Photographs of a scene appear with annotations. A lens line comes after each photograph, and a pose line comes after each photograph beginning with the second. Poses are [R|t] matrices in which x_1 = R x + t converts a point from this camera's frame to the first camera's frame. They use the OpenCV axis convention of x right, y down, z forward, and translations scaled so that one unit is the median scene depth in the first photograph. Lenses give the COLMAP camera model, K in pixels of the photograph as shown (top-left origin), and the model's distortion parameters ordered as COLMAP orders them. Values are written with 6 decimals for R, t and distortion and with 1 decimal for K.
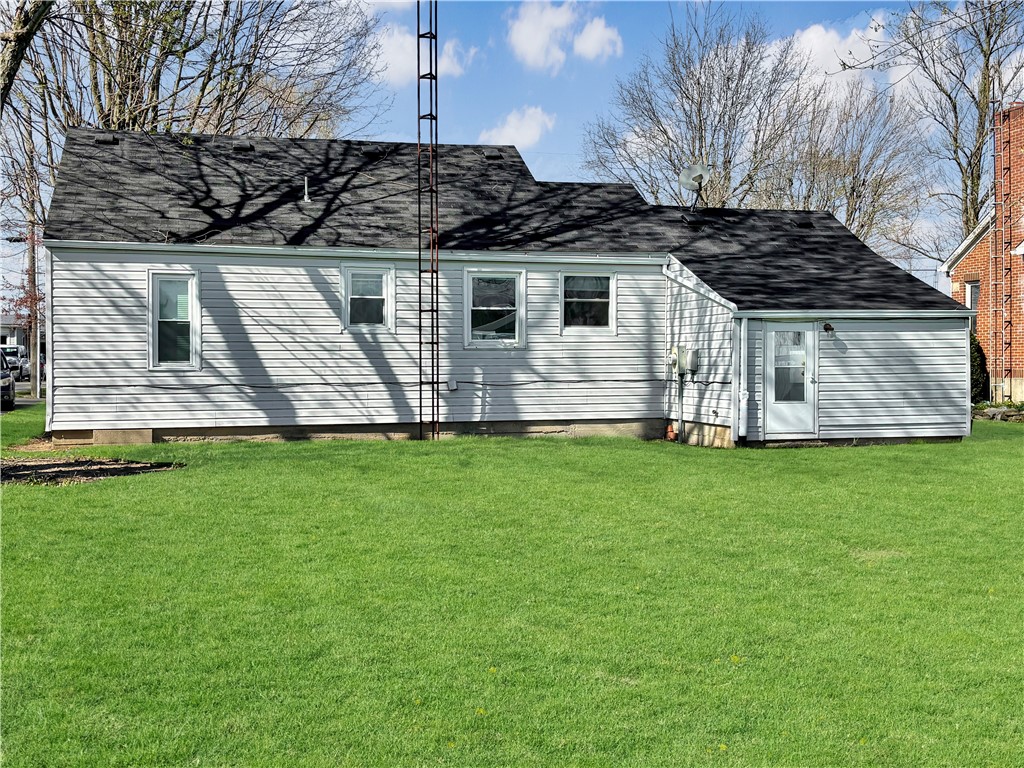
lens RADIAL K [[1114.4, 0, 512.0], [0, 1114.4, 384.0], [0, 0, 1]] dist [0.144641, 0.000625]
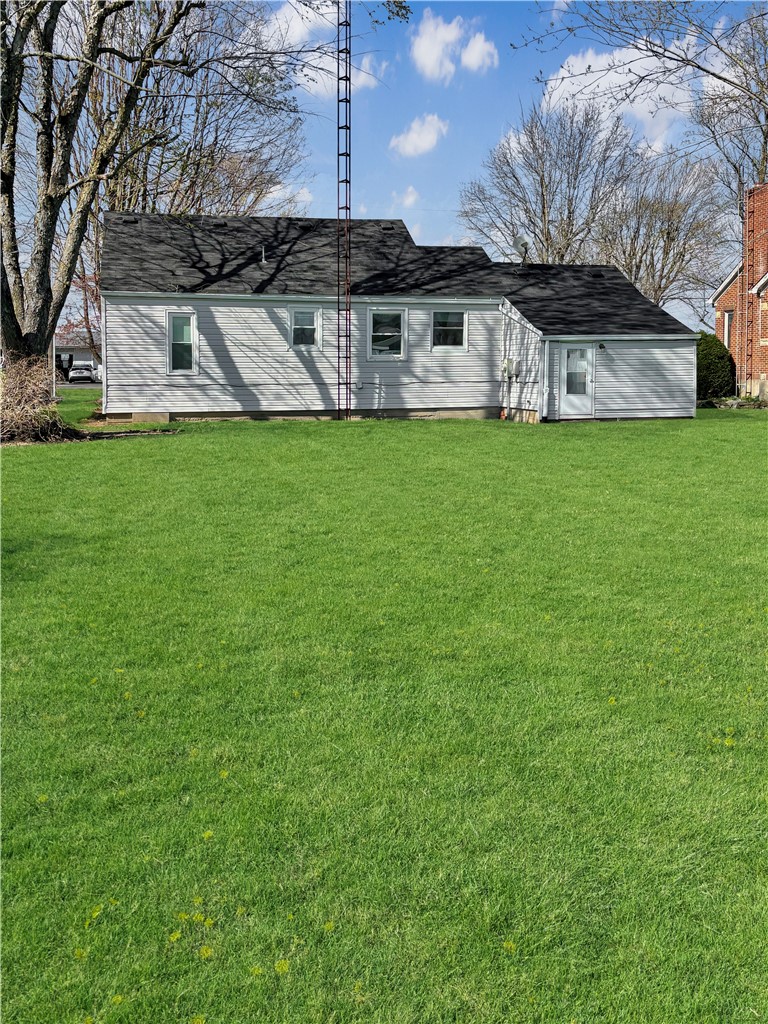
lens RADIAL K [[1280.3, 0, 317.0], [0, 1280.3, 512.0], [0, 0, 1]] dist [0.298449, -1.647460]
pose [[0.997100, 0.007764, -0.075700, 0.023030], [-0.000780, 0.995773, 0.091850, 0.012745], [0.076093, -0.091525, 0.992891, -0.775071]]
